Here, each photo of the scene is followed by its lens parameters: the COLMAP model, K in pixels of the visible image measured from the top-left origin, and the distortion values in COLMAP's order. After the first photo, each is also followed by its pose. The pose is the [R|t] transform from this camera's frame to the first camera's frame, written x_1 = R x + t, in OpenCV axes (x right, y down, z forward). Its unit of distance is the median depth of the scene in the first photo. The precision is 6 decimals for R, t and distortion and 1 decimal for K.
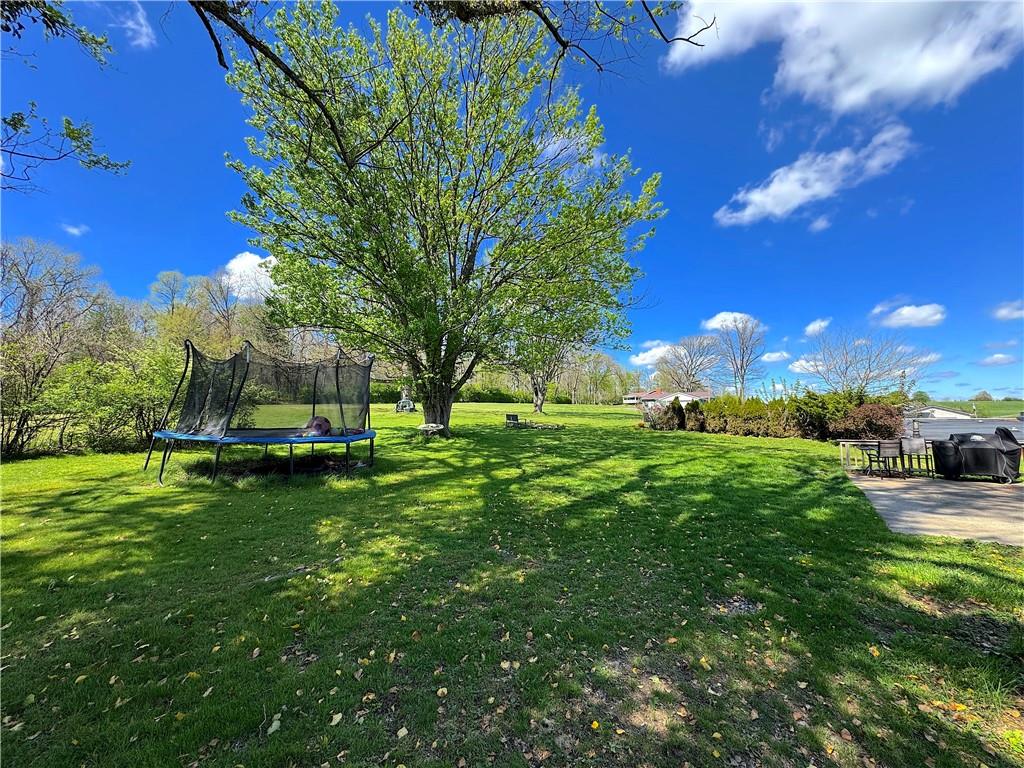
lens RADIAL K [[405.8, 0, 512.0], [0, 405.8, 384.0], [0, 0, 1]] dist [0.000676, 0.000037]
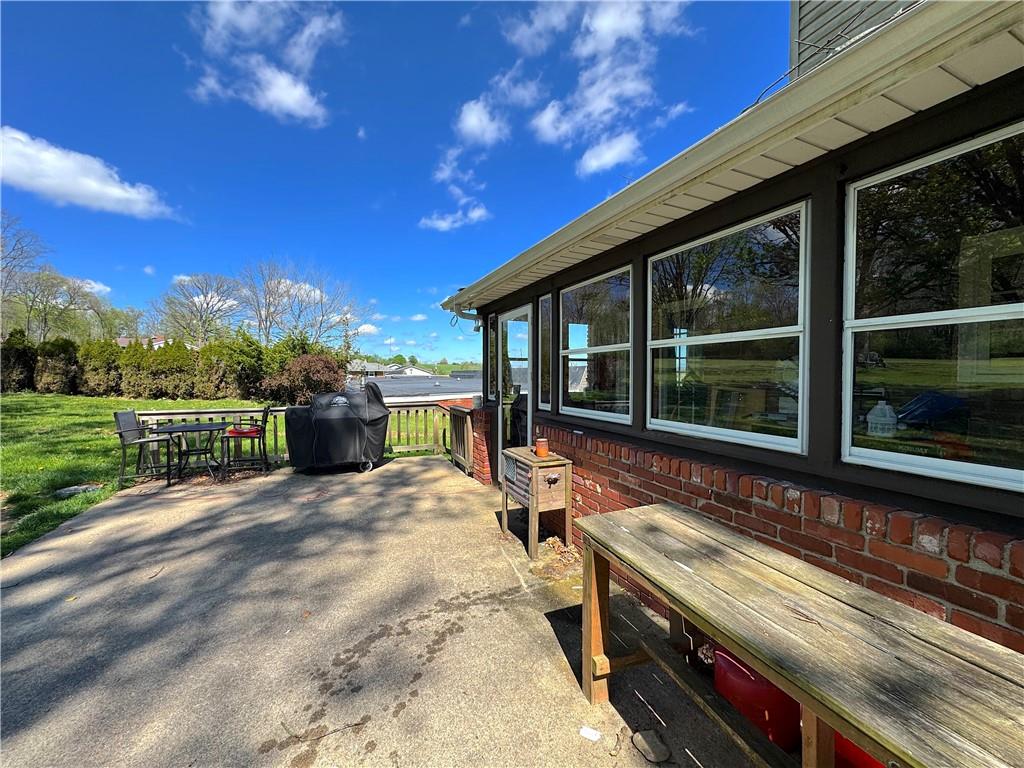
lens RADIAL K [[405.8, 0, 512.0], [0, 405.8, 384.0], [0, 0, 1]] dist [0.000676, 0.000037]
pose [[0.506427, -0.009311, 0.862233, 0.301939], [-0.084087, 0.994643, 0.060129, 0.018114], [-0.858173, -0.102954, 0.502931, 0.186267]]
